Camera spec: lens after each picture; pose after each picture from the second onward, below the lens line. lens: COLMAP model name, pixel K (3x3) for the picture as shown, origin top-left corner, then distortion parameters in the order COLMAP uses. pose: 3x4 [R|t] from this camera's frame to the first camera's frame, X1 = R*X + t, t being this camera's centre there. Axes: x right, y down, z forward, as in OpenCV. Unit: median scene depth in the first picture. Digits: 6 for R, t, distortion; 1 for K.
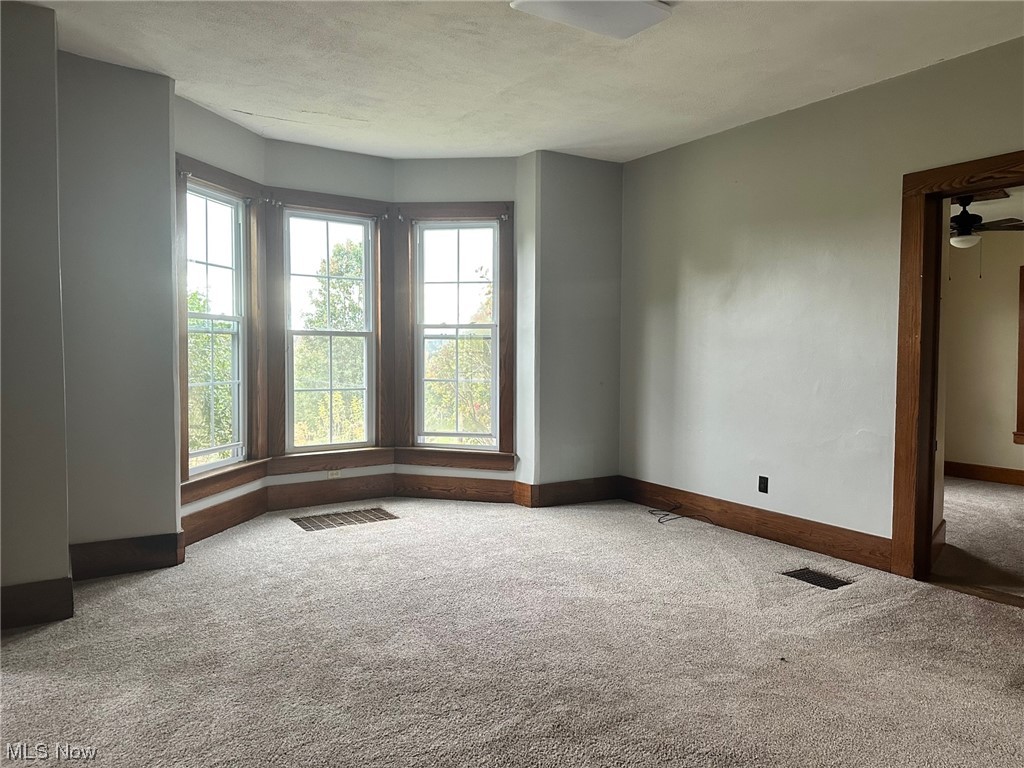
lens RADIAL K [[720.4, 0, 512.4], [0, 720.4, 364.2], [0, 0, 1]] dist [0.000454, -0.001516]
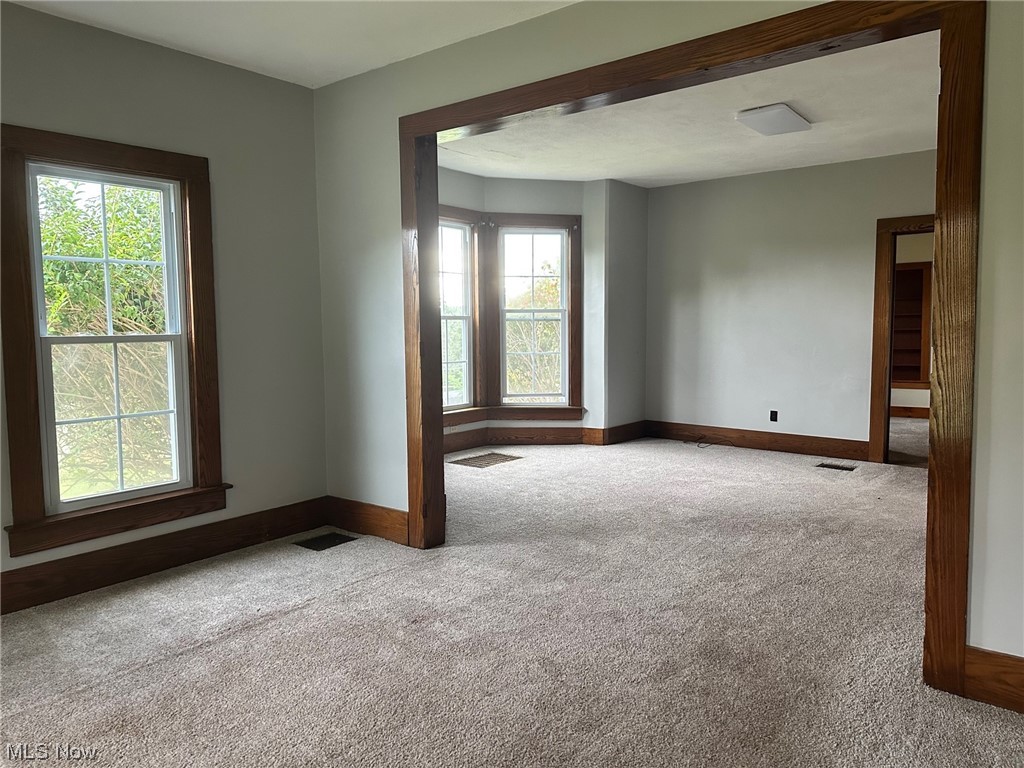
lens RADIAL K [[715.4, 0, 512.0], [0, 715.4, 384.0], [0, 0, 1]] dist [0.005950, 0.001753]
pose [[0.951513, -0.038814, 0.305149, -0.525607], [0.017765, 0.997285, 0.071458, -0.015380], [-0.307094, -0.062573, 0.949620, -0.216041]]
